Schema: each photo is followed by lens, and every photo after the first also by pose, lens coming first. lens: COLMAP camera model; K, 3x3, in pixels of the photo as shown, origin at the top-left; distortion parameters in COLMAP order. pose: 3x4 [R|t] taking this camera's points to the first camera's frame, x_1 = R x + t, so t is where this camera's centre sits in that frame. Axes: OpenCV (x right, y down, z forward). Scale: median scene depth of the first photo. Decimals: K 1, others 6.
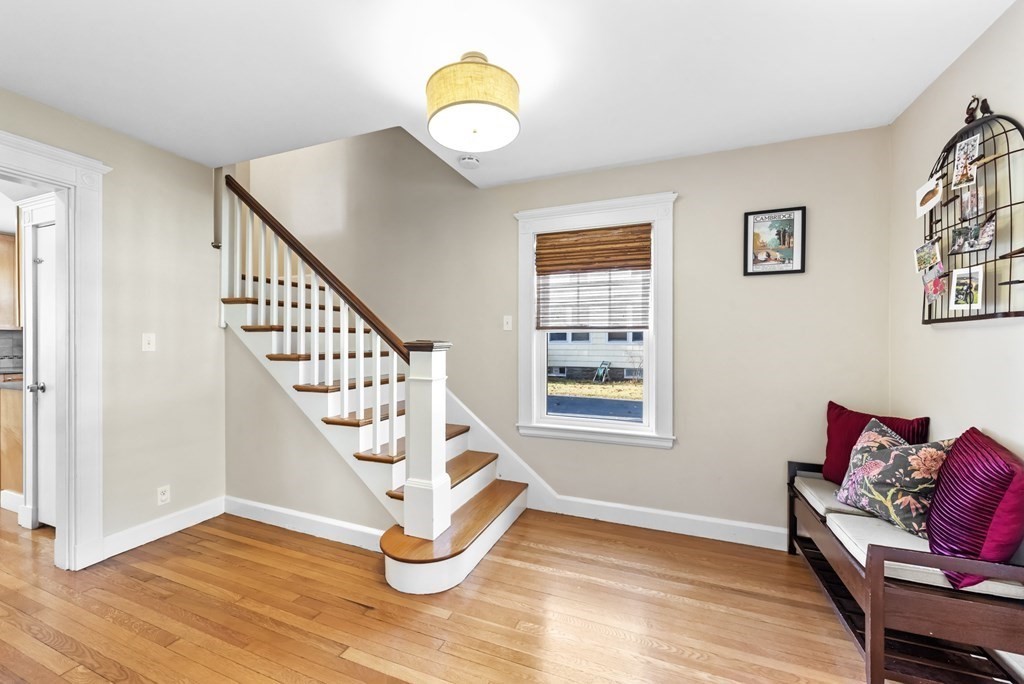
lens RADIAL K [[397.9, 0, 512.0], [0, 397.9, 342.0], [0, 0, 1]] dist [-0.000077, -0.000036]
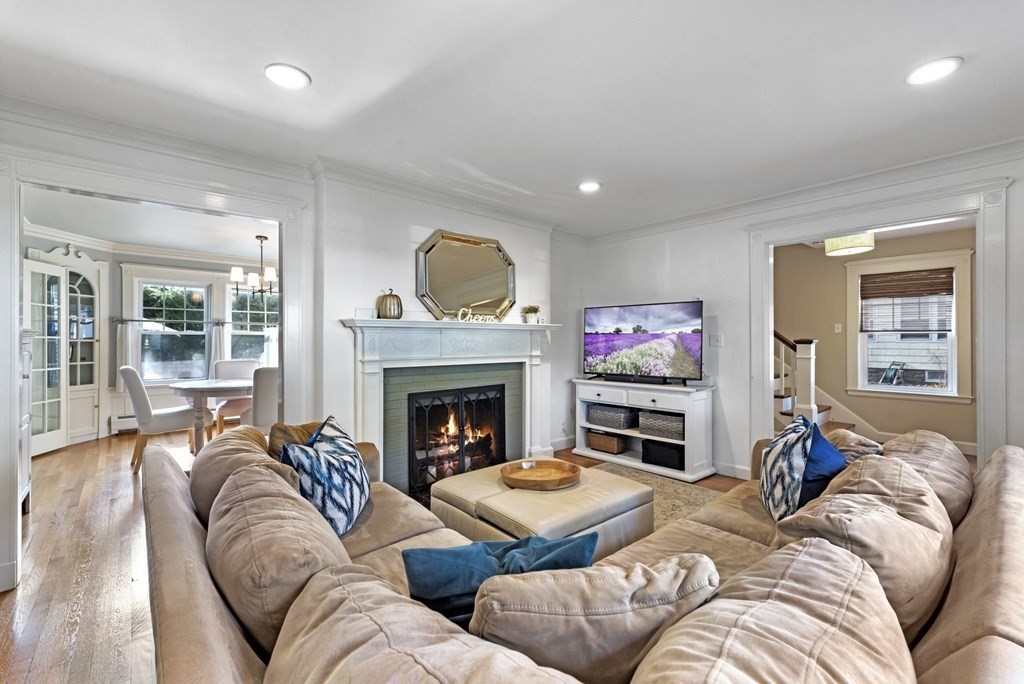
lens RADIAL K [[437.5, 0, 506.4], [0, 437.5, 337.6], [0, 0, 1]] dist [0.000086, -0.000248]
pose [[0.884881, -0.003506, -0.465805, -0.402699], [0.000908, 0.999983, -0.005802, 0.001217], [0.465817, 0.004711, 0.884869, -1.327468]]
